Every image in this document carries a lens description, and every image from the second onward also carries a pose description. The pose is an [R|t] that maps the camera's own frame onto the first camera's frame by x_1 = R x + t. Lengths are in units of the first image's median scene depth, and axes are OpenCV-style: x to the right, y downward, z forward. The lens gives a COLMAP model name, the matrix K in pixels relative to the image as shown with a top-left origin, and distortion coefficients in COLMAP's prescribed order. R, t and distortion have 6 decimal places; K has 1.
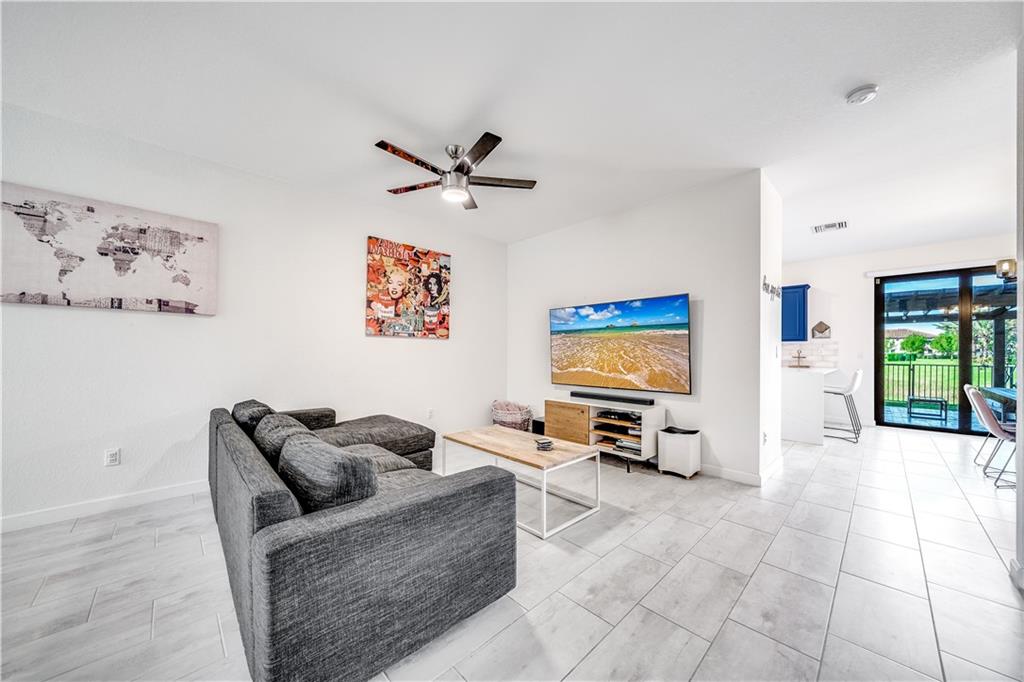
lens RADIAL K [[352.9, 0, 511.9], [0, 352.9, 349.1], [0, 0, 1]] dist [0.000337, -0.001628]
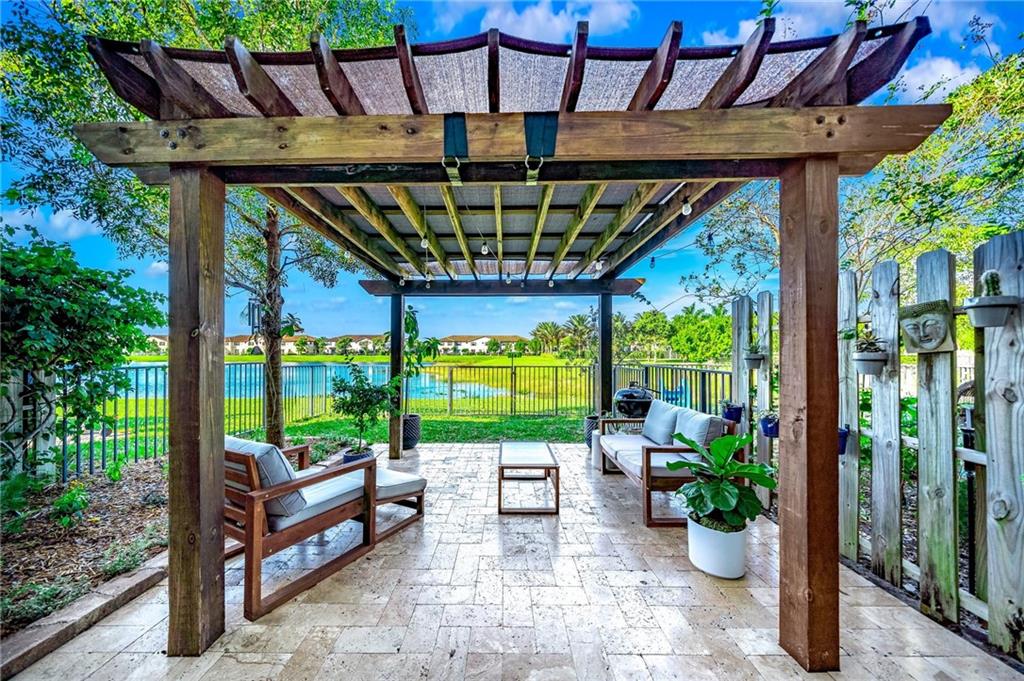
lens RADIAL K [[352.9, 0, 504.4], [0, 352.9, 348.2], [0, 0, 1]] dist [0.000337, -0.001628]
pose [[0.693023, 0.003307, 0.720908, 1.056971], [-0.001547, 0.999994, -0.003100, 0.011514], [-0.720914, 0.001033, 0.693024, 0.895463]]
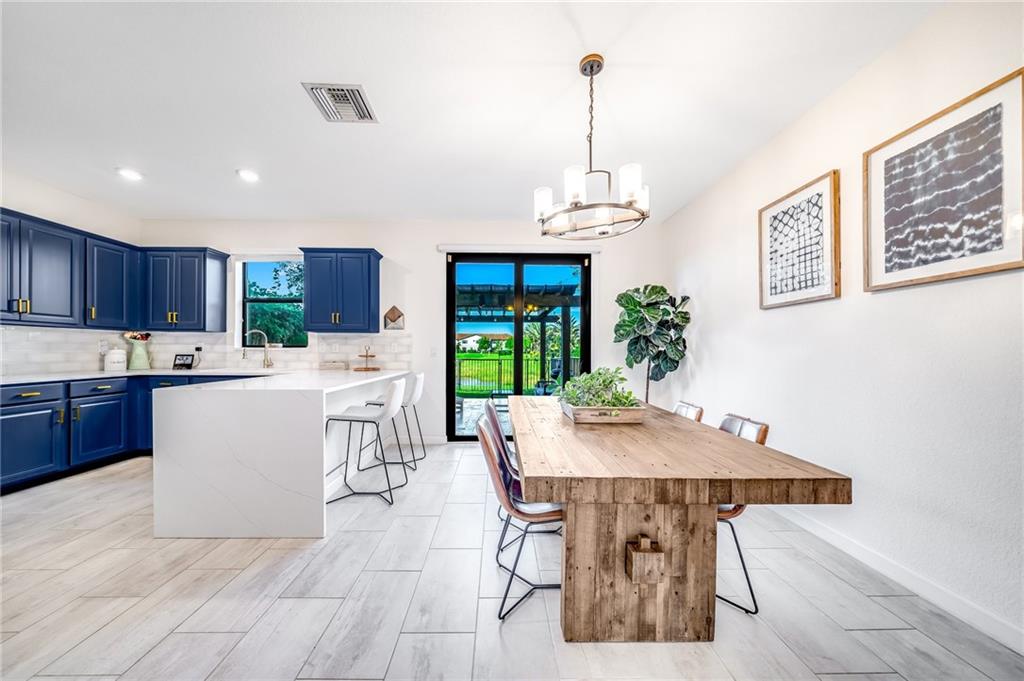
lens RADIAL K [[352.9, 0, 502.7], [0, 352.9, 350.4], [0, 0, 1]] dist [0.000337, -0.001628]
pose [[0.676432, -0.002827, 0.736500, 0.488701], [-0.005457, 0.999946, 0.008850, 0.004638], [-0.736485, -0.010005, 0.676380, 0.343432]]
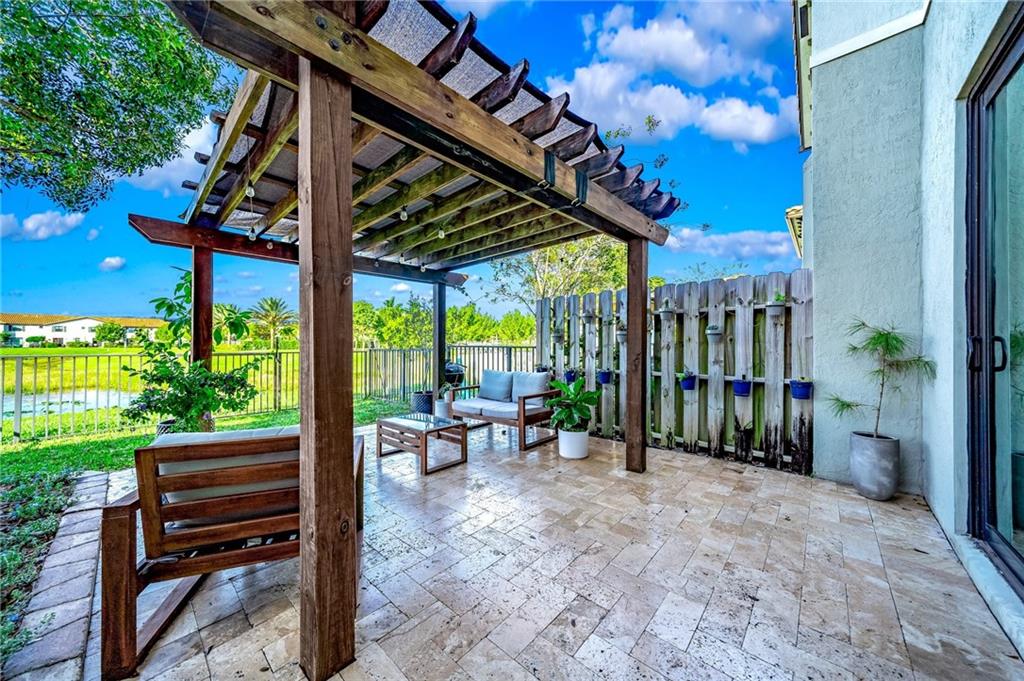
lens RADIAL K [[352.9, 0, 506.9], [0, 352.9, 341.0], [0, 0, 1]] dist [0.000337, -0.001628]
pose [[-0.072762, 0.001442, 0.997348, 0.858605], [-0.006466, 0.999977, -0.001918, 0.037176], [-0.997328, -0.006588, -0.072751, 1.161845]]
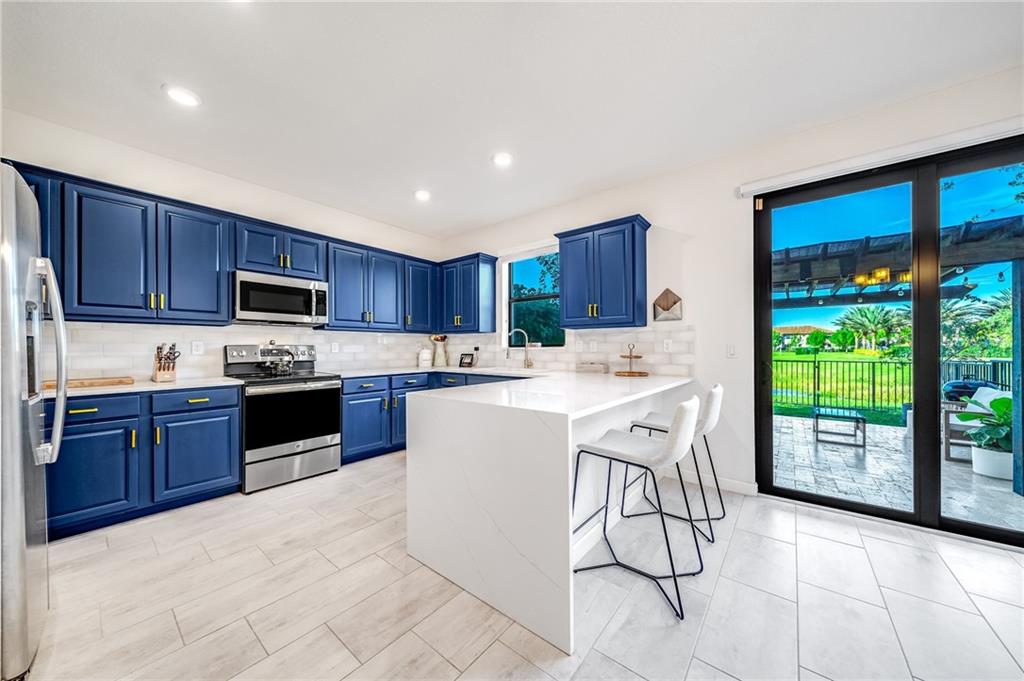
lens RADIAL K [[352.9, 0, 505.1], [0, 352.9, 345.0], [0, 0, 1]] dist [0.000337, -0.001628]
pose [[0.991819, -0.006235, 0.127502, 0.560469], [0.006553, 0.999976, -0.002075, 0.005305], [-0.127486, 0.002894, 0.991836, 0.500863]]
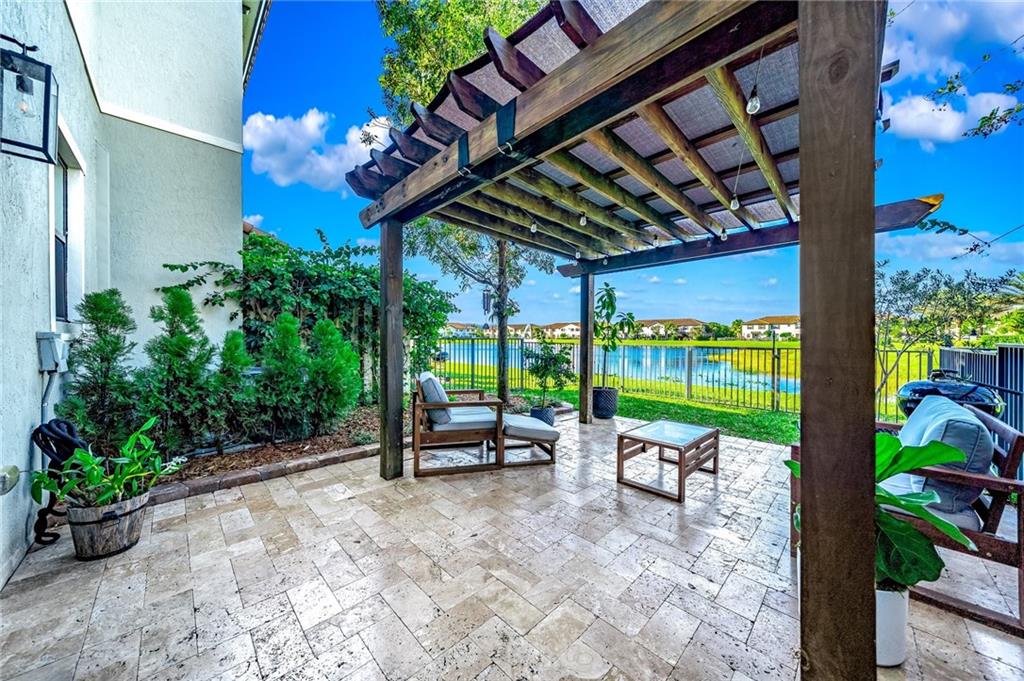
lens RADIAL K [[352.9, 0, 504.3], [0, 352.9, 337.5], [0, 0, 1]] dist [0.000337, -0.001628]
pose [[0.999979, -0.002343, -0.005990, 1.253806], [0.002378, 0.999980, 0.005836, 0.037619], [0.005976, -0.005850, 0.999965, 0.752595]]
